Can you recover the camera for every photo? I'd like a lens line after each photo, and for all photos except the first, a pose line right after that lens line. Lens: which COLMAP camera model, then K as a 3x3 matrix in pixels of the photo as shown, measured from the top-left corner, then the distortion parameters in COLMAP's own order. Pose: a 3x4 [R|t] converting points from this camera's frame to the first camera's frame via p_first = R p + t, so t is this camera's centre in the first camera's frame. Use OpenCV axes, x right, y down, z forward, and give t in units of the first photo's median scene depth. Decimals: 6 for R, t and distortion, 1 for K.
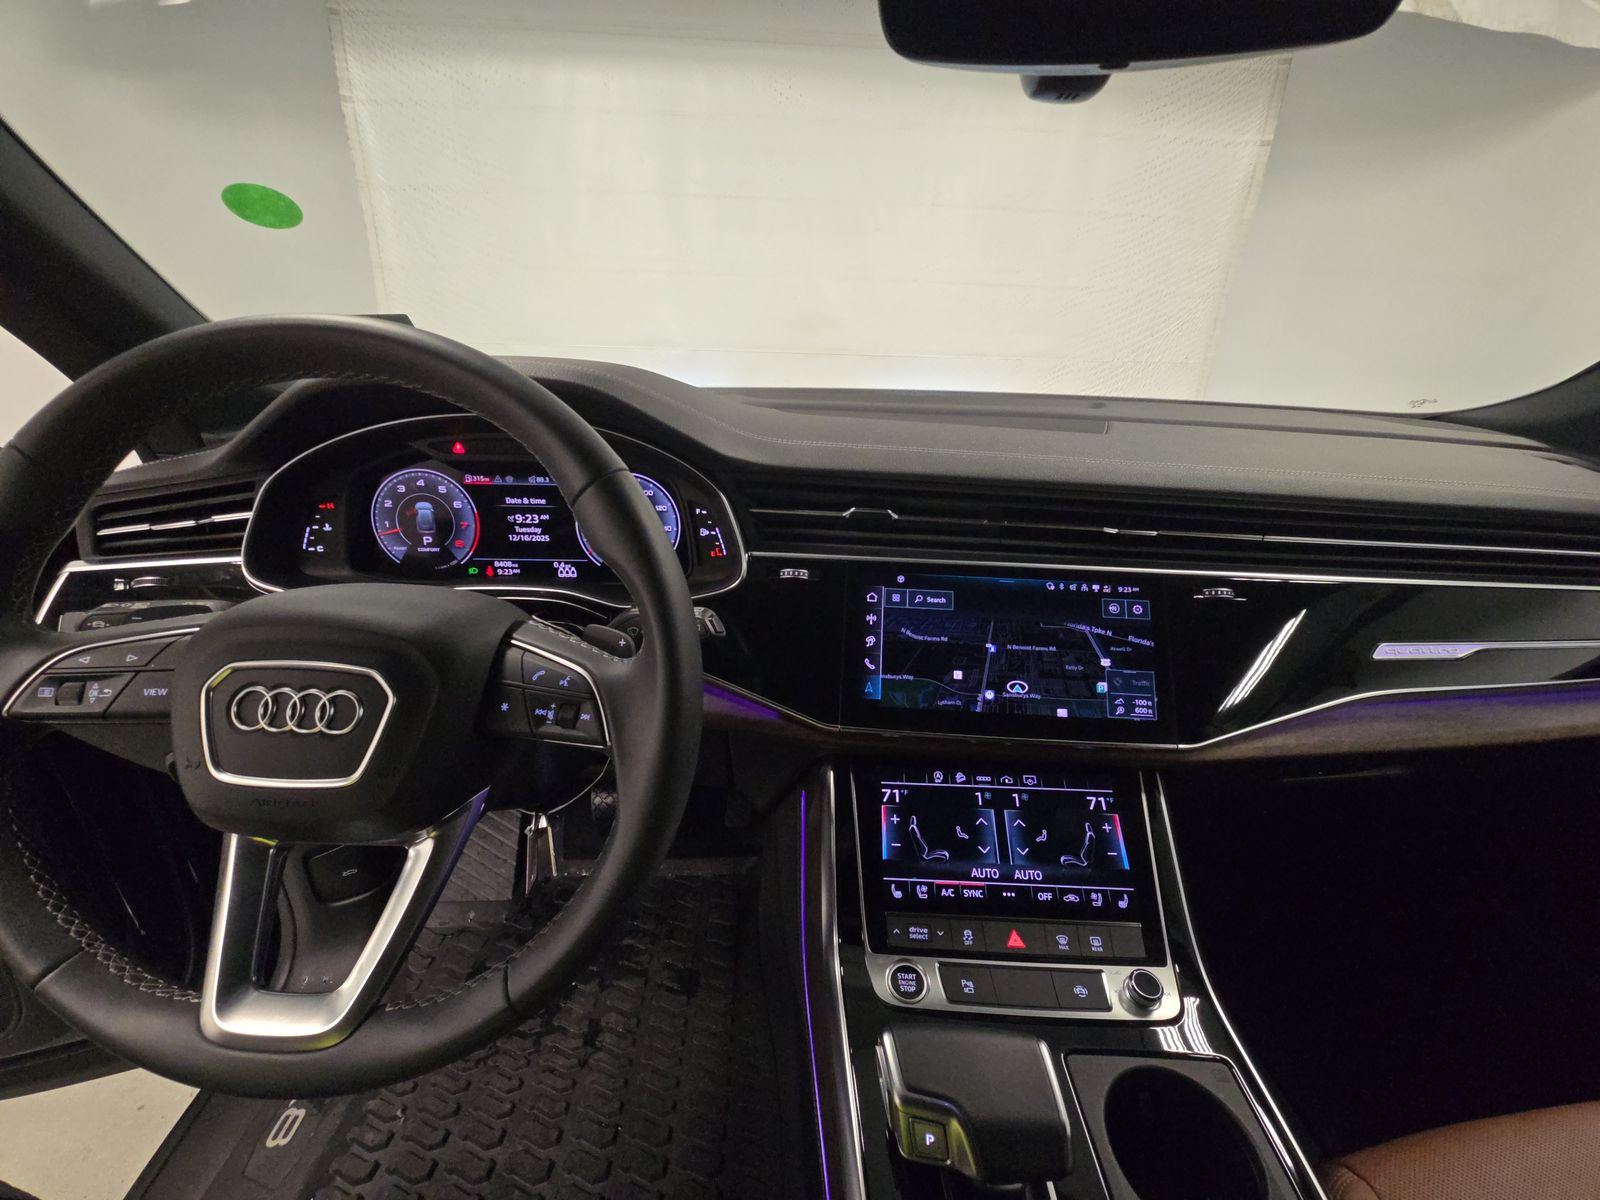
lens RADIAL K [[652.2, 0, 808.9], [0, 652.2, 594.1], [0, 0, 1]] dist [0.011000, -0.006690]
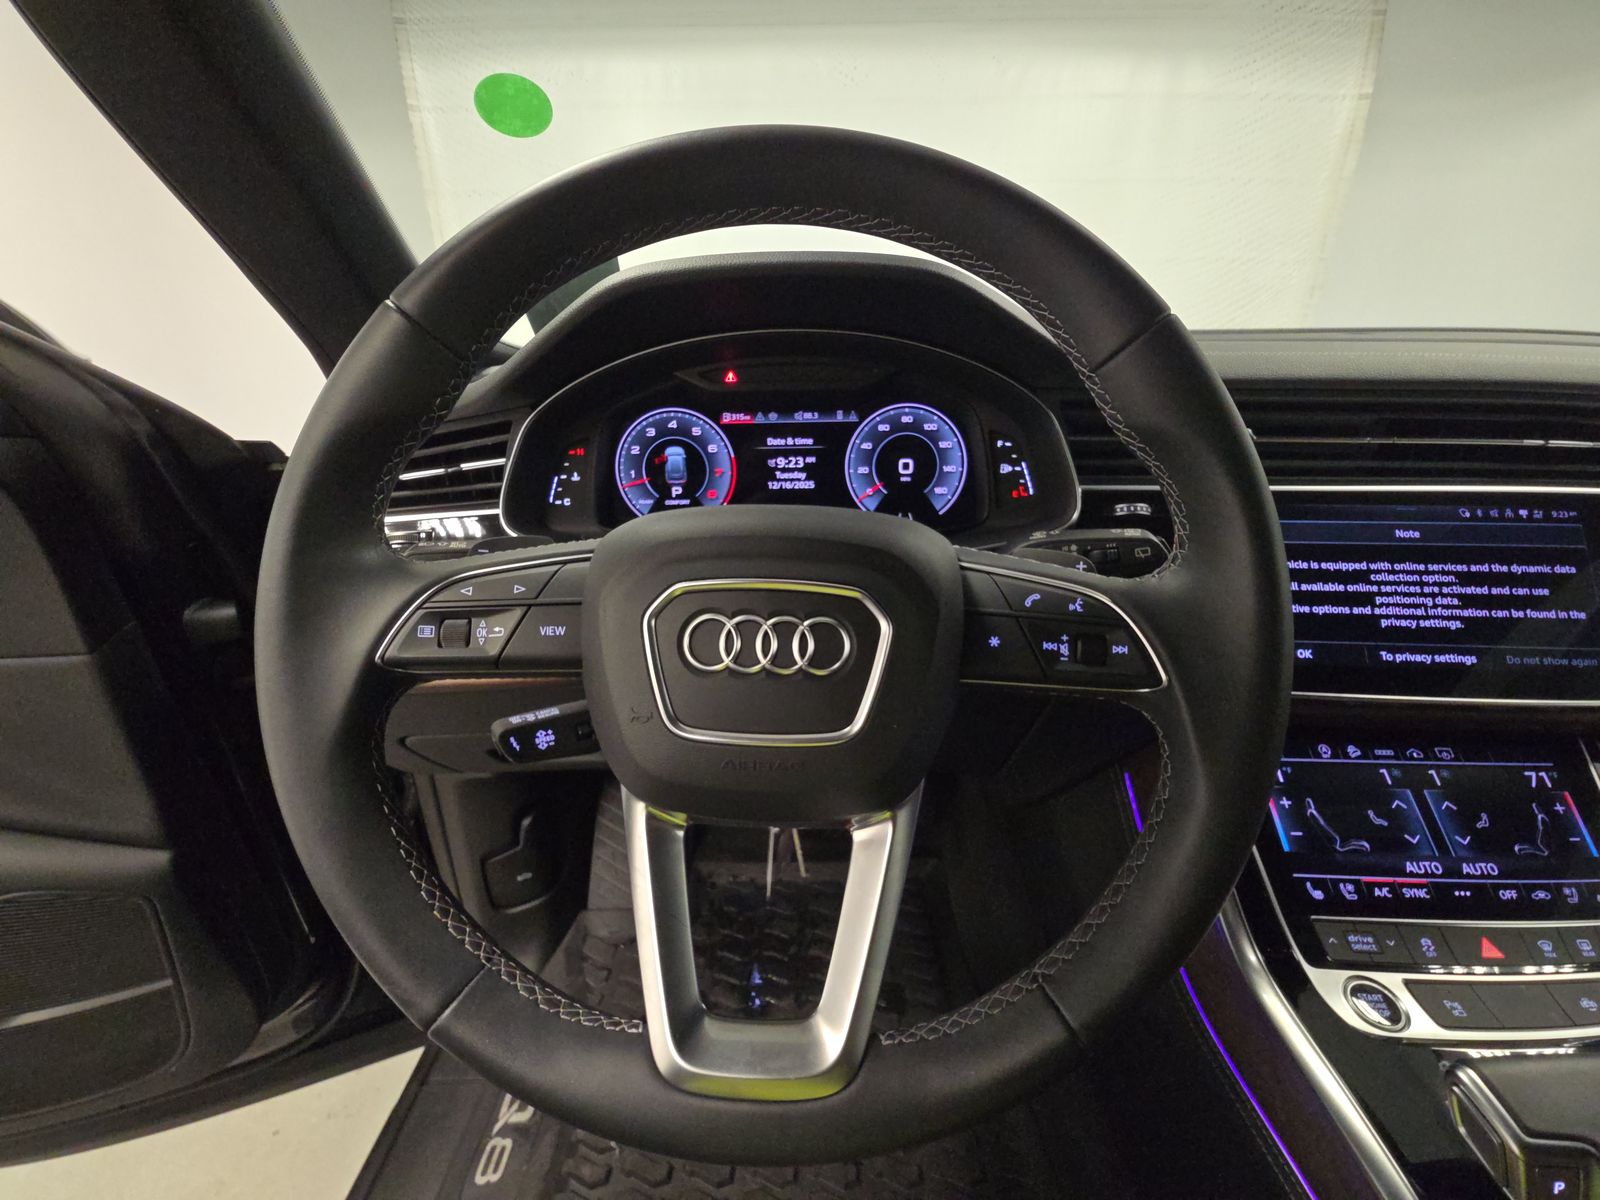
lens RADIAL K [[652.2, 0, 799.6], [0, 652.2, 597.6], [0, 0, 1]] dist [0.011000, -0.006690]
pose [[0.998520, -0.026464, -0.047512, -0.388178], [0.026119, 0.999628, -0.007887, 0.072051], [0.047703, 0.006635, 0.998840, 0.139157]]
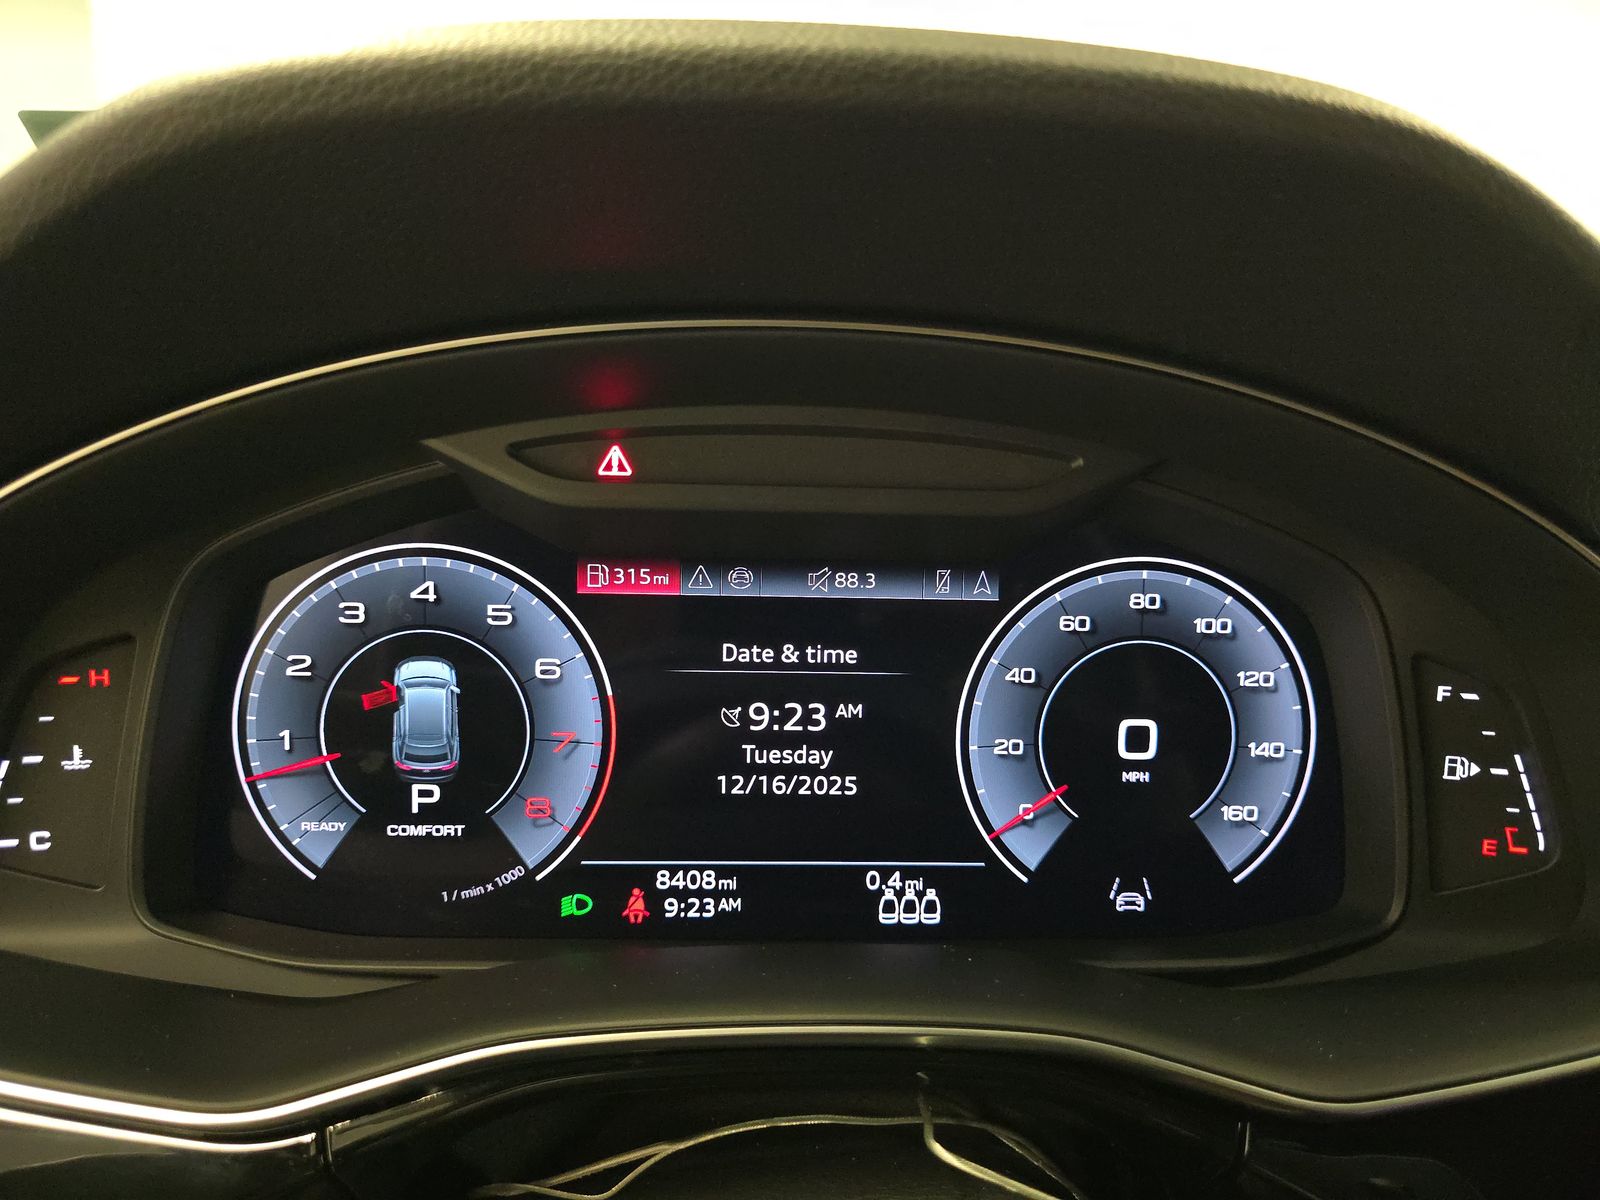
lens RADIAL K [[1086.5, 0, 788.1], [0, 1086.5, 603.5], [0, 0, 1]] dist [0.004219, -0.009147]
pose [[0.999737, -0.000387, 0.022915, -0.448284], [0.004153, 0.986361, -0.164543, -0.088171], [-0.022538, 0.164595, 0.986104, 0.539928]]
